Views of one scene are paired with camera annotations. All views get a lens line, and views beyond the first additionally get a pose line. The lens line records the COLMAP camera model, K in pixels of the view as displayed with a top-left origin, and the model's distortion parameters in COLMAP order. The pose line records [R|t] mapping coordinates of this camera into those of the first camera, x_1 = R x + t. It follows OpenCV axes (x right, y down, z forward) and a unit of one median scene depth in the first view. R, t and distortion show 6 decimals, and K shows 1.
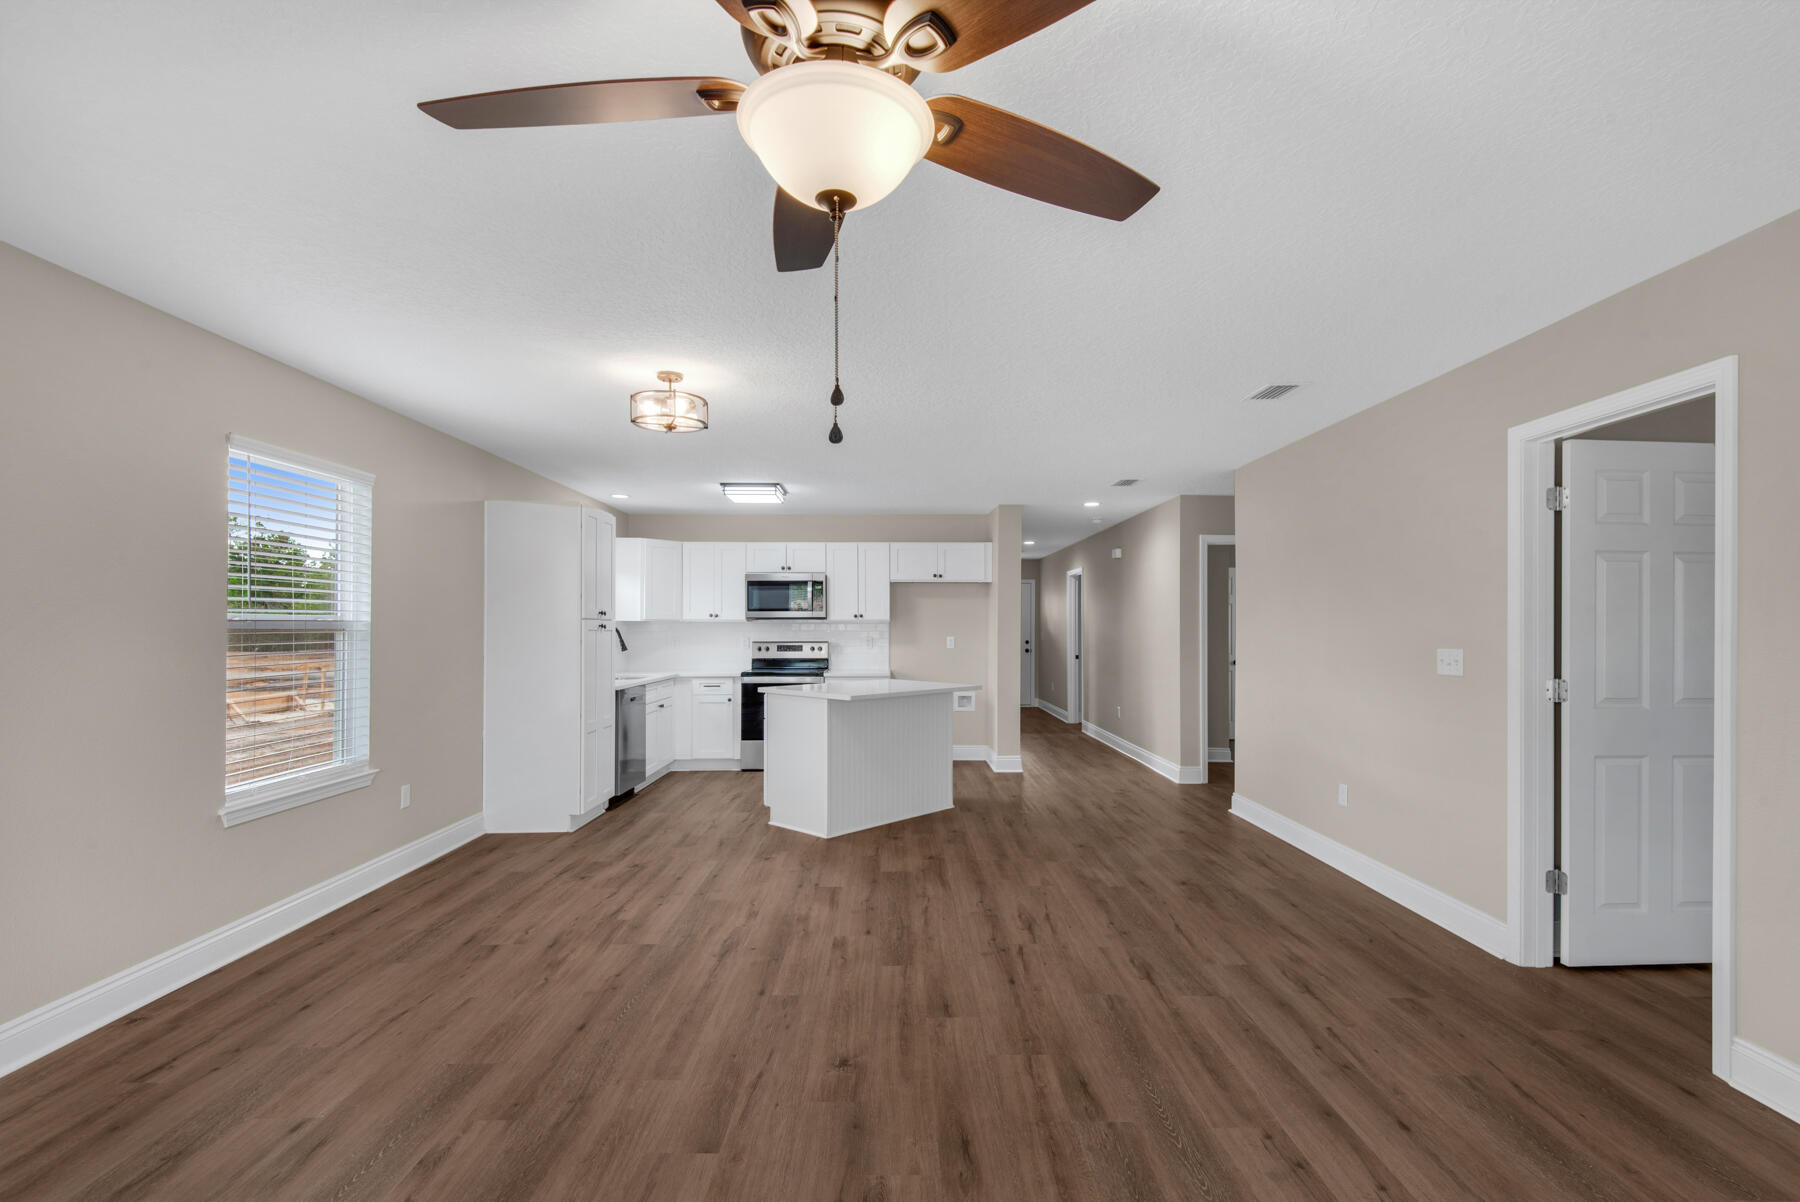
lens RADIAL K [[824.5, 0, 900.9], [0, 824.5, 619.9], [0, 0, 1]] dist [0.041106, -0.028899]
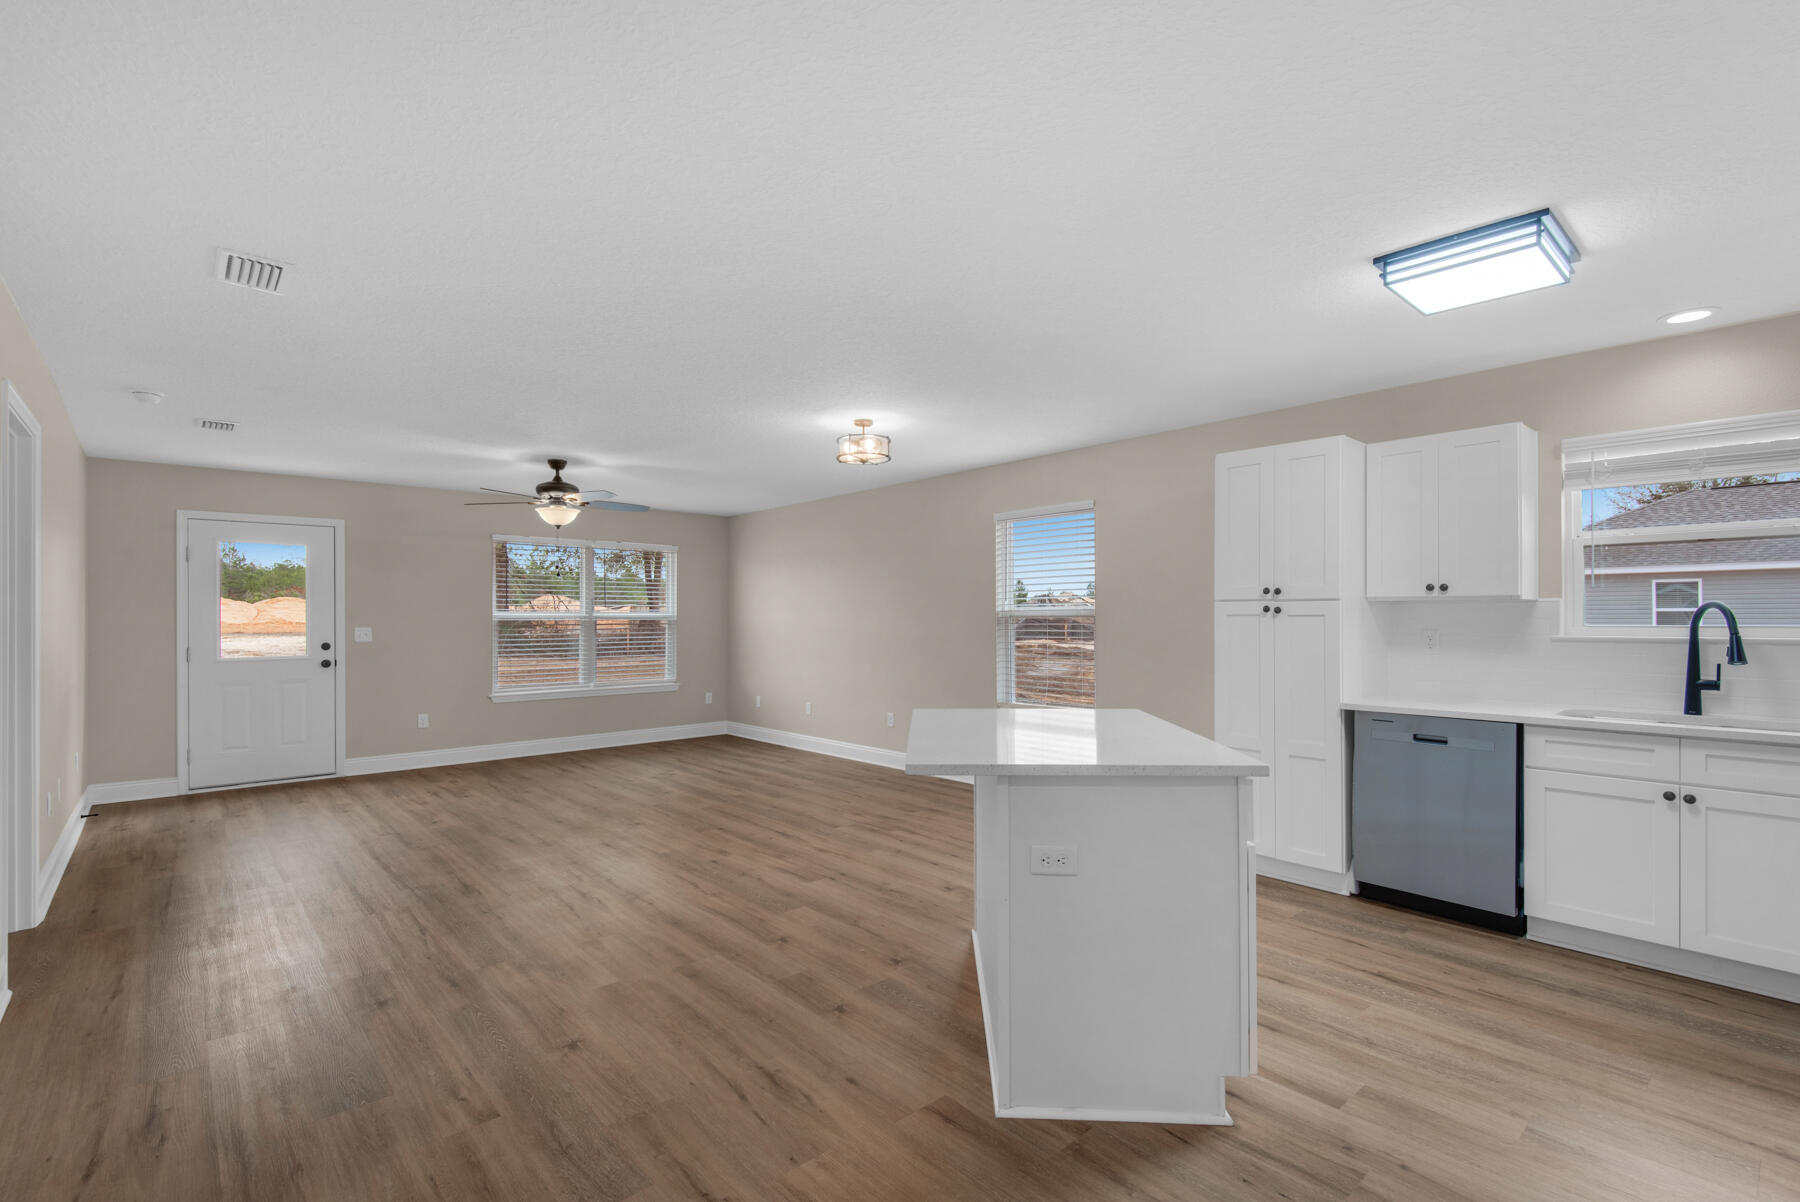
lens RADIAL K [[802.2, 0, 904.4], [0, 802.2, 625.8], [0, 0, 1]] dist [0.035341, -0.025807]
pose [[-0.745678, 0.003298, -0.666298, 0.431441], [0.005855, 0.999982, -0.001604, 0.025000], [0.666280, -0.005097, -0.745684, 1.646303]]
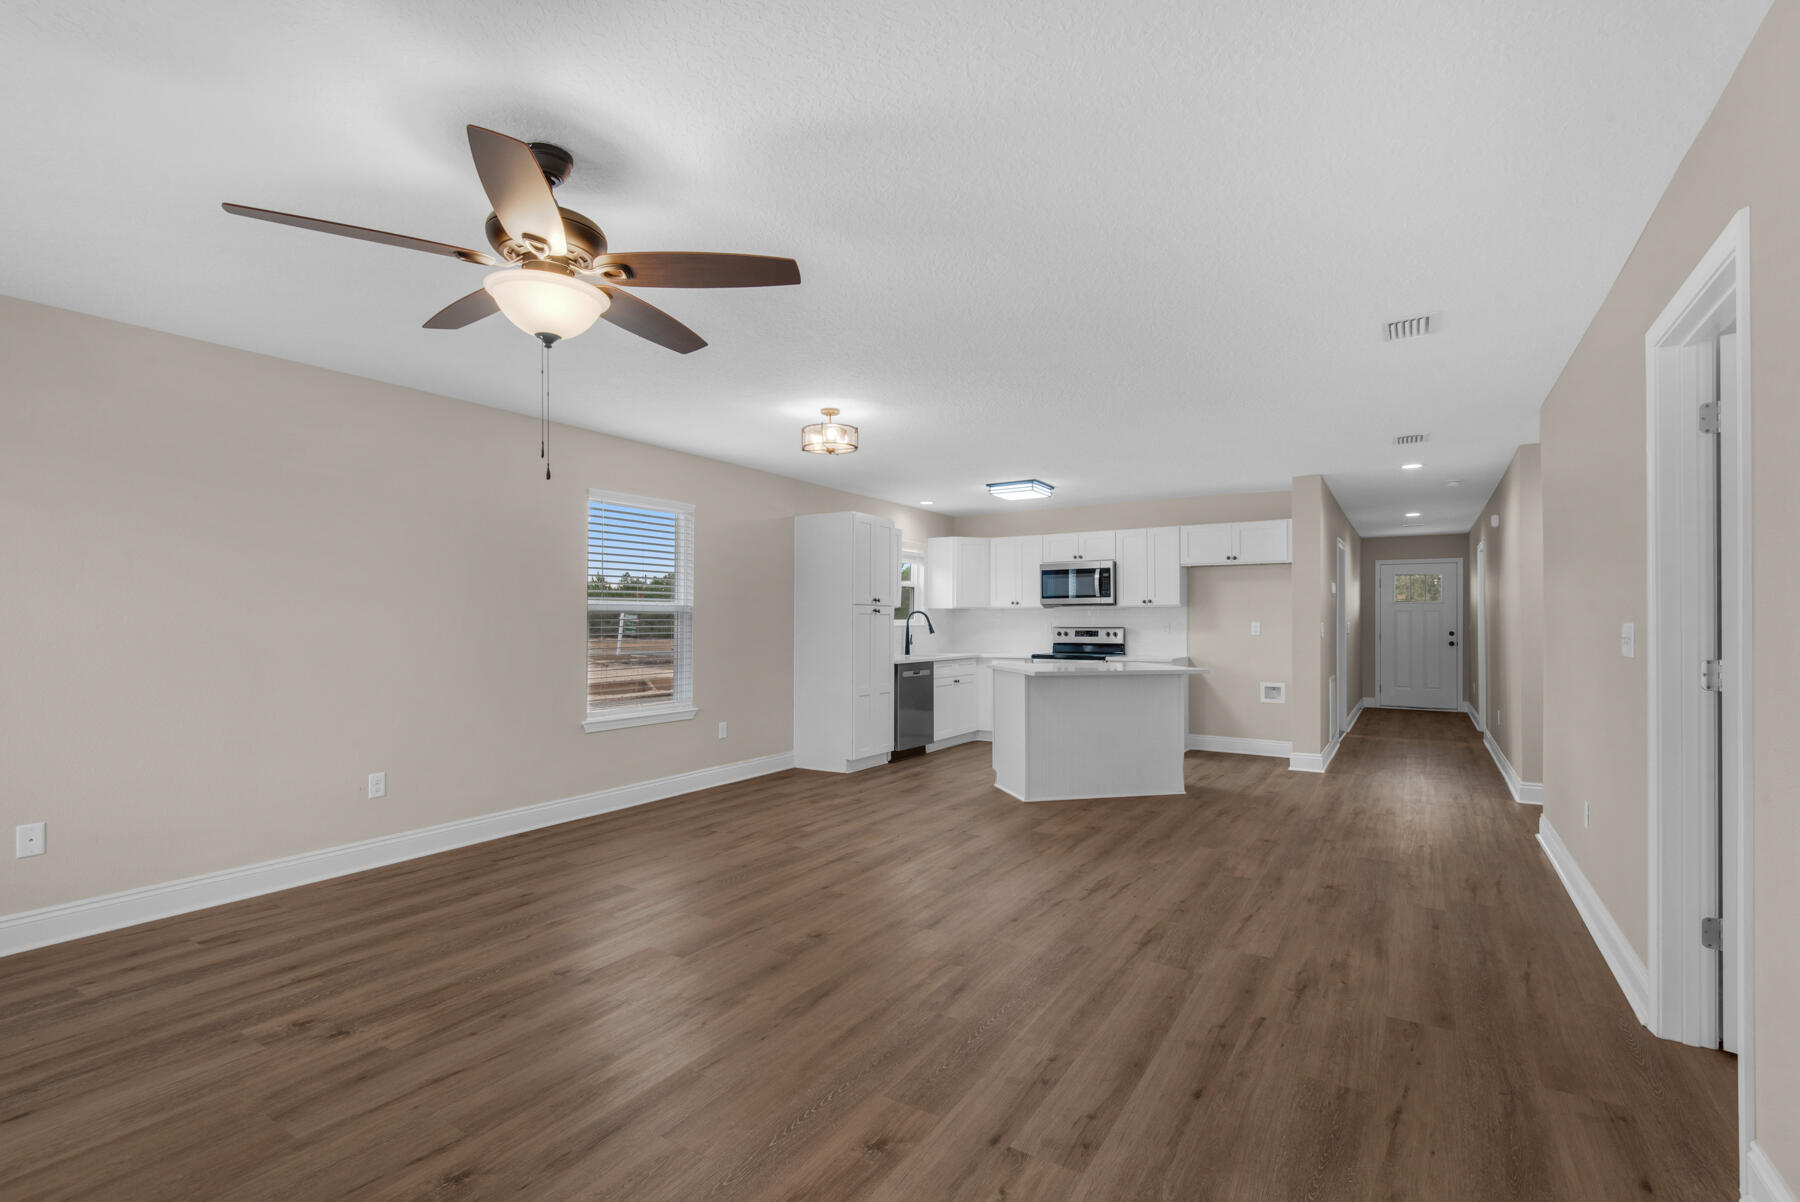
lens RADIAL K [[818.2, 0, 898.4], [0, 818.2, 609.2], [0, 0, 1]] dist [0.033544, -0.019157]
pose [[0.841075, -0.008951, -0.540845, 0.410620], [0.005395, 0.999952, -0.008159, 0.019519], [0.540892, 0.003945, 0.841083, -0.006328]]
